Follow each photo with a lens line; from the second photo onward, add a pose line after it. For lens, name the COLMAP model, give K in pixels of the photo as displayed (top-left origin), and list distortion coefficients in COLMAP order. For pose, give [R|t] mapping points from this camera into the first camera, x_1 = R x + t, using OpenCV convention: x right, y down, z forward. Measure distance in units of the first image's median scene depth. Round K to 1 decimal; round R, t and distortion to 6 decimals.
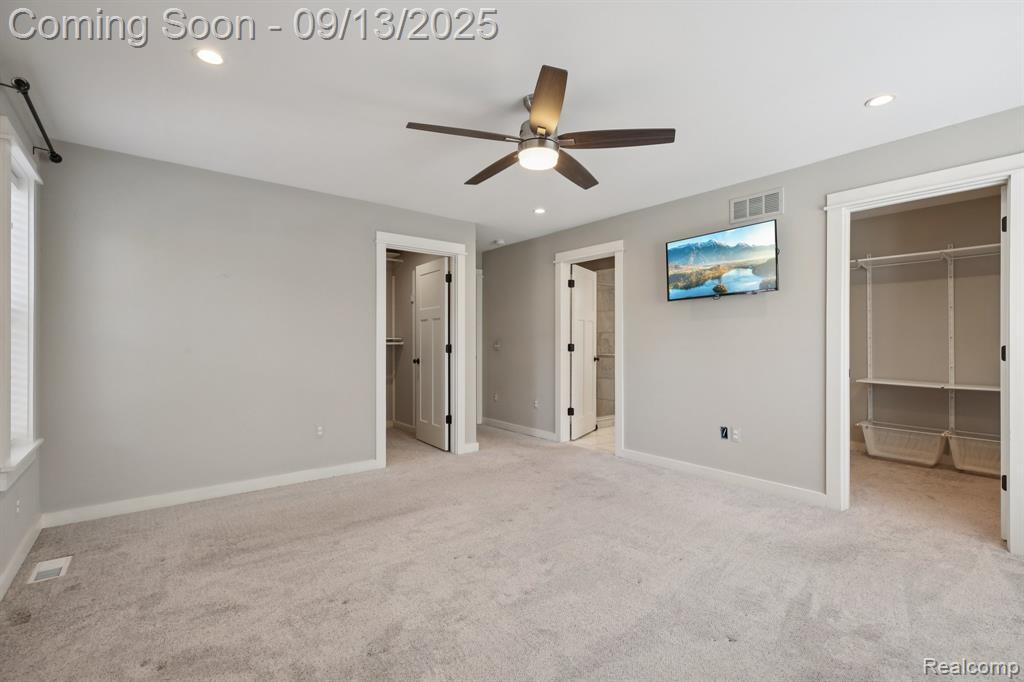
lens RADIAL K [[466.2, 0, 516.6], [0, 466.2, 337.0], [0, 0, 1]] dist [0.008832, -0.000834]
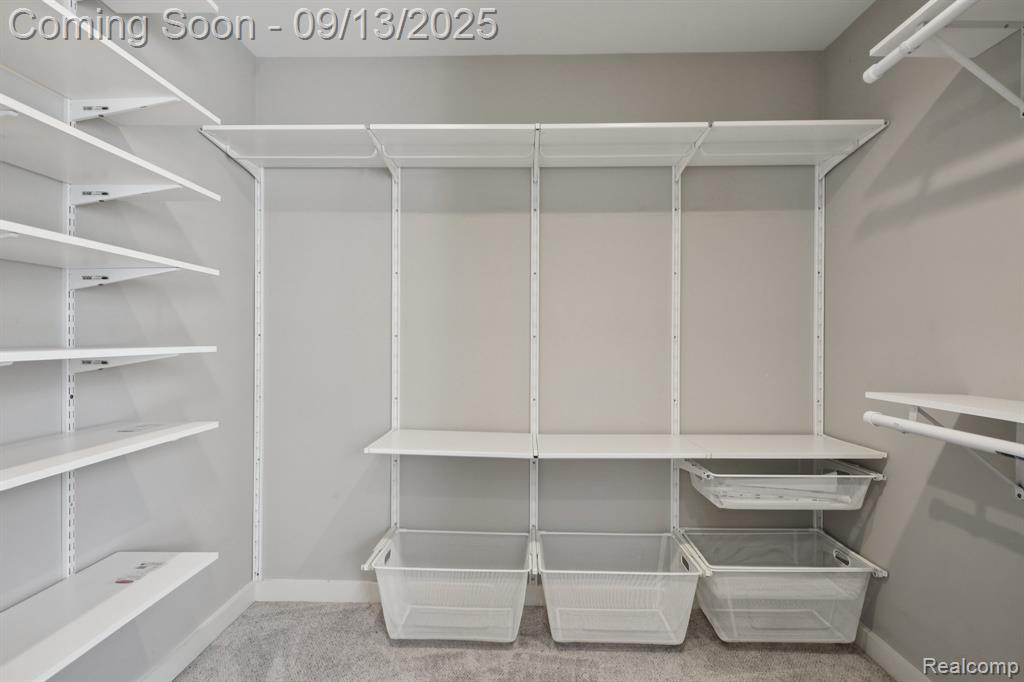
lens RADIAL K [[486.5, 0, 514.1], [0, 486.5, 340.1], [0, 0, 1]] dist [0.010804, -0.000272]
pose [[0.641475, 0.003073, 0.767137, 0.508277], [-0.010202, 0.999938, 0.004524, 0.001792], [-0.767076, -0.010728, 0.641467, 0.667183]]
